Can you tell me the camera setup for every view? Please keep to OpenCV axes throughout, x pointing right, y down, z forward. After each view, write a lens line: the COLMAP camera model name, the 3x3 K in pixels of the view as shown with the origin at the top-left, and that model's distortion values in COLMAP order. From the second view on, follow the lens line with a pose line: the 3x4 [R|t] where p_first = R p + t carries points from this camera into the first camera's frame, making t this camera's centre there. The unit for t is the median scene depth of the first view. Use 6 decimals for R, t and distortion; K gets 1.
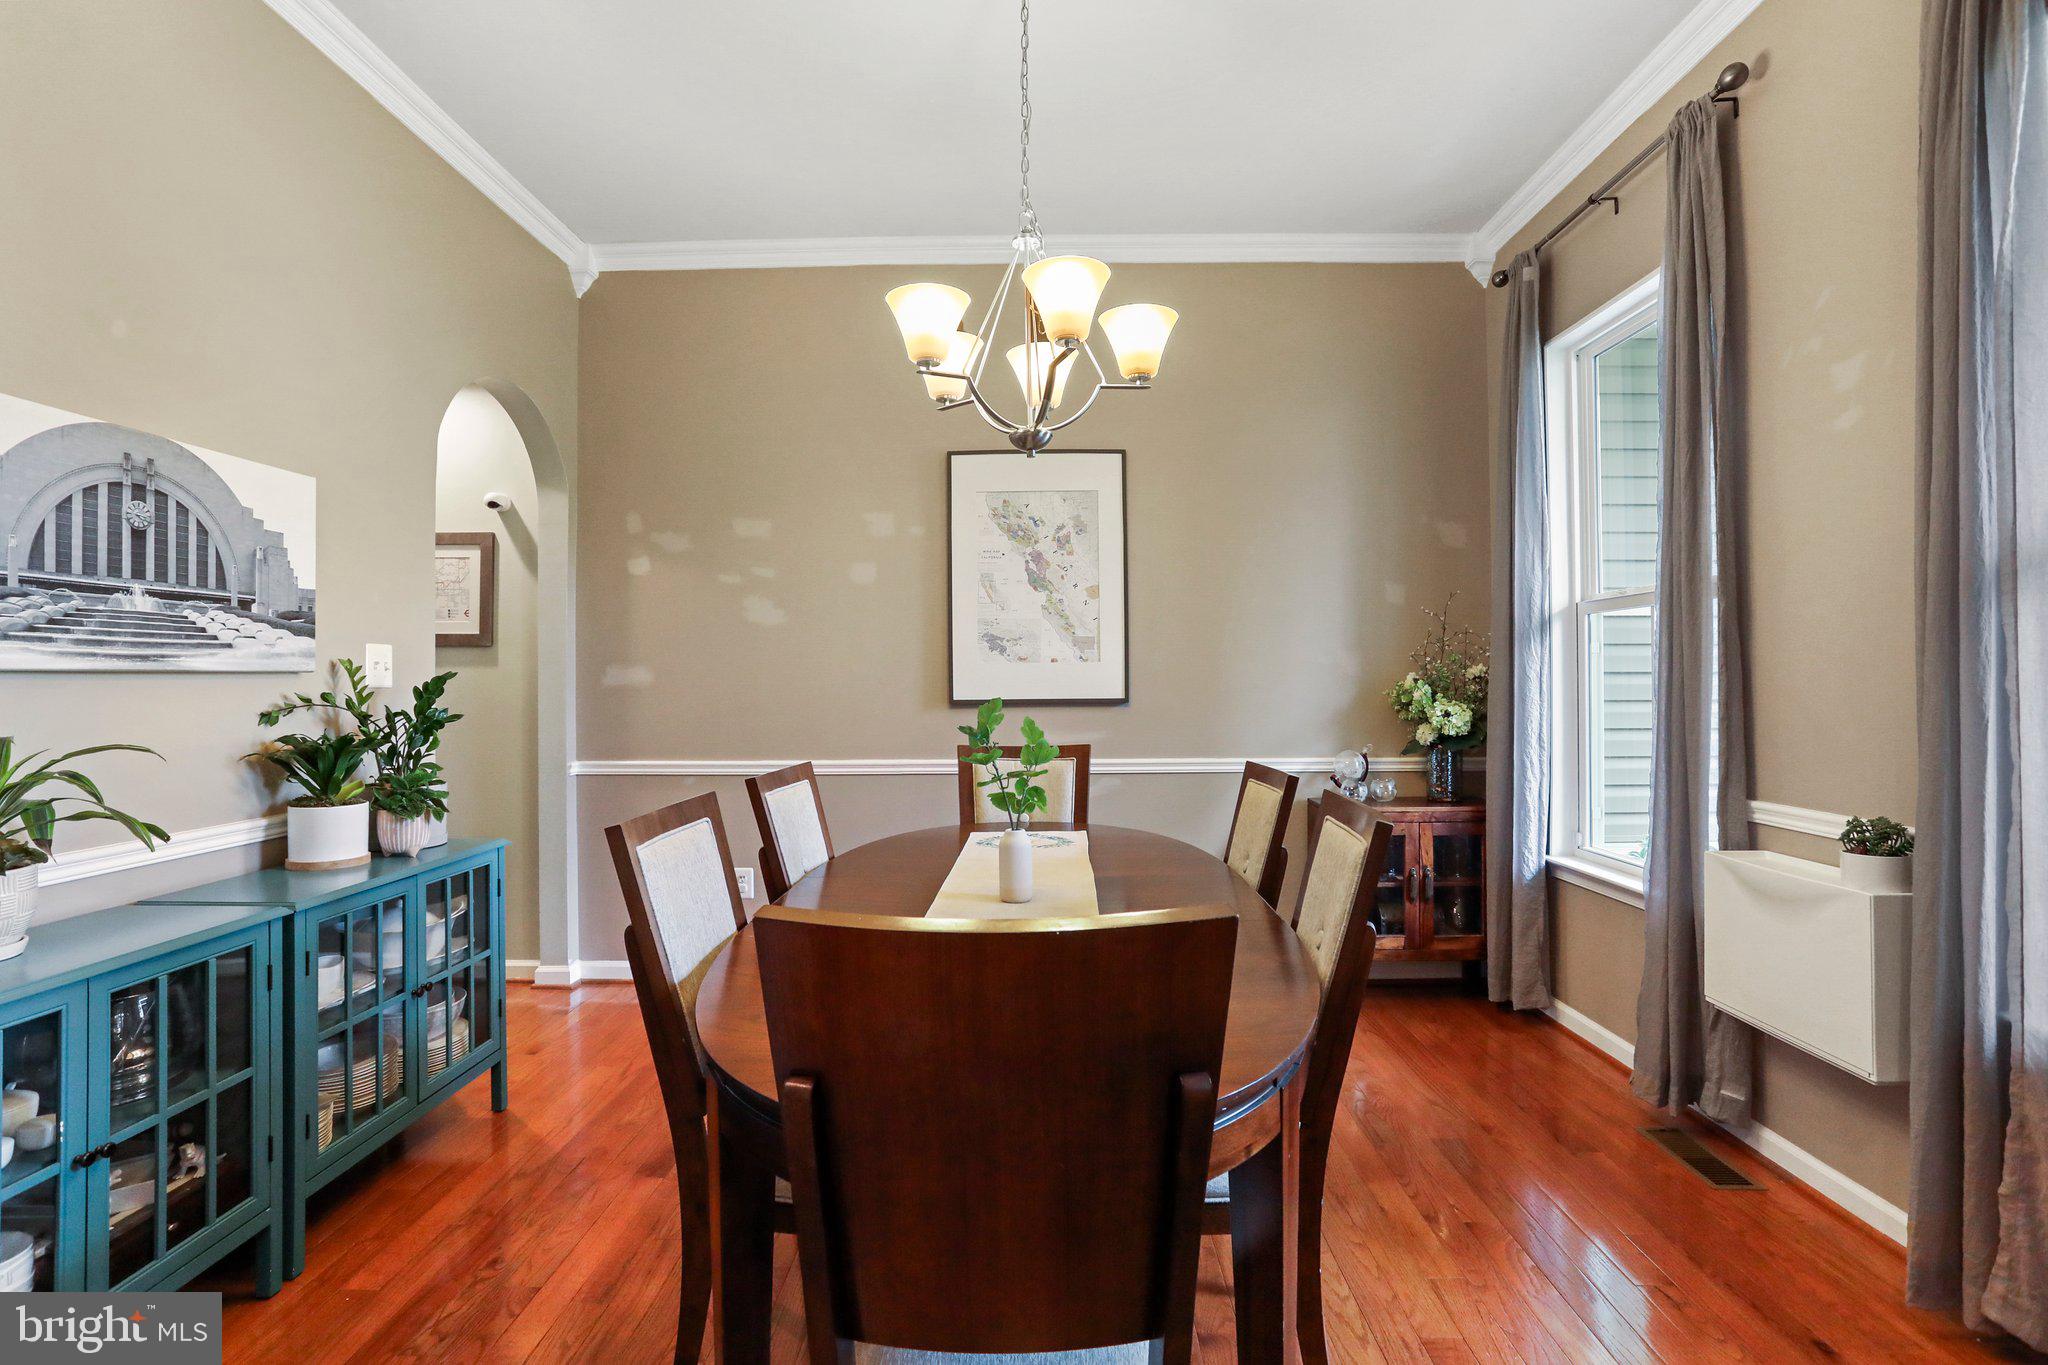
lens RADIAL K [[997.8, 0, 1032.2], [0, 997.8, 676.6], [0, 0, 1]] dist [-0.048077, 0.023089]
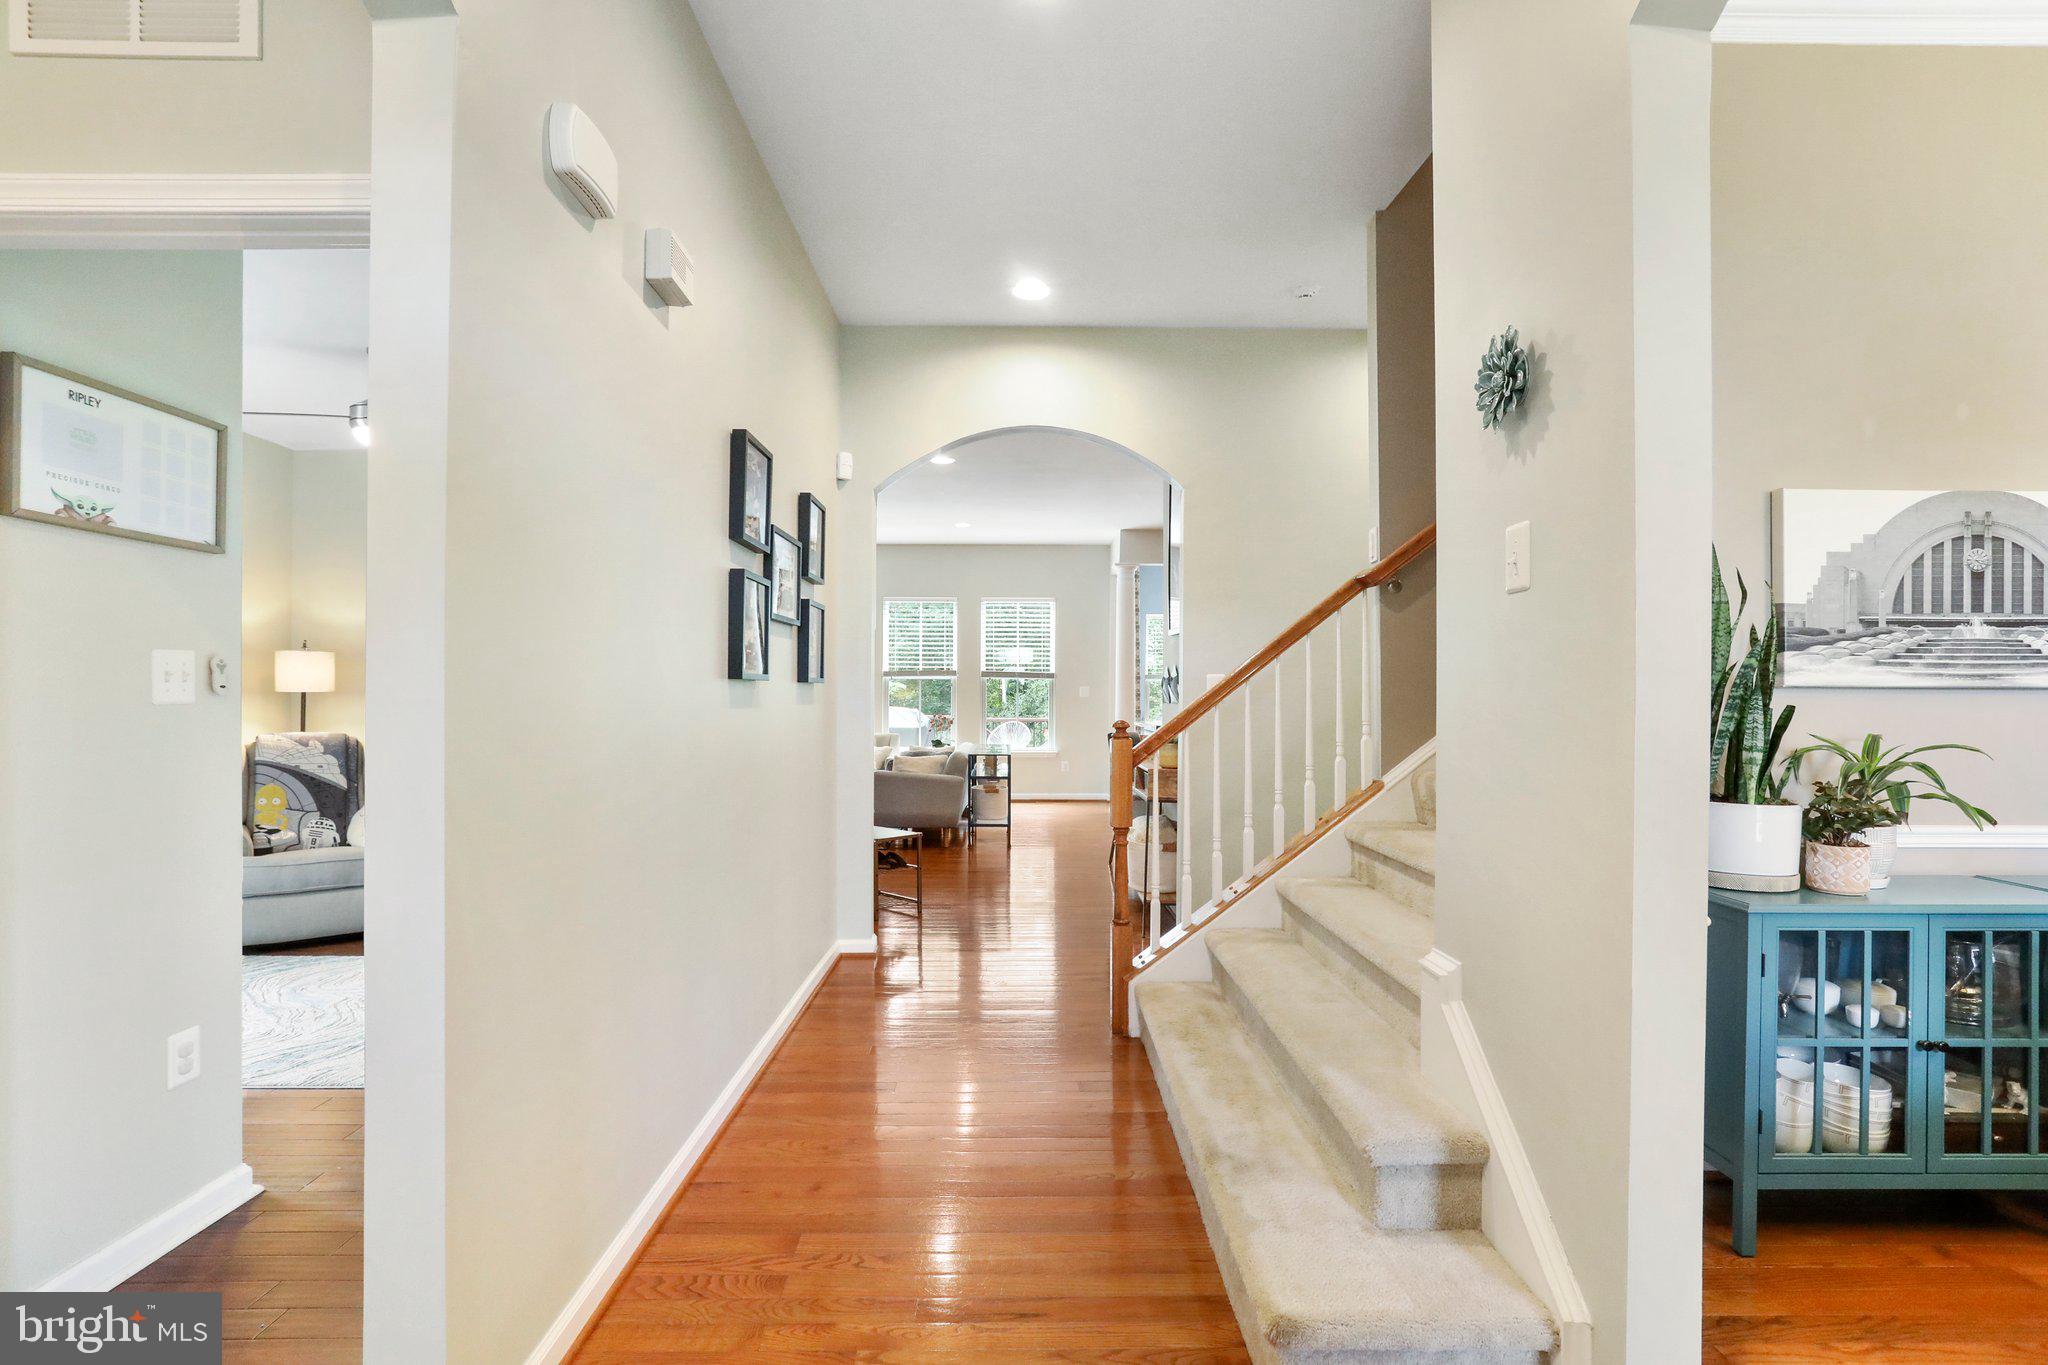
lens RADIAL K [[997.8, 0, 1032.8], [0, 997.8, 684.6], [0, 0, 1]] dist [-0.048077, 0.023089]
pose [[0.030148, -0.002653, -0.999542, 0.233065], [-0.003711, 0.999989, -0.002766, -0.001262], [0.999539, 0.003793, 0.030138, -0.193909]]
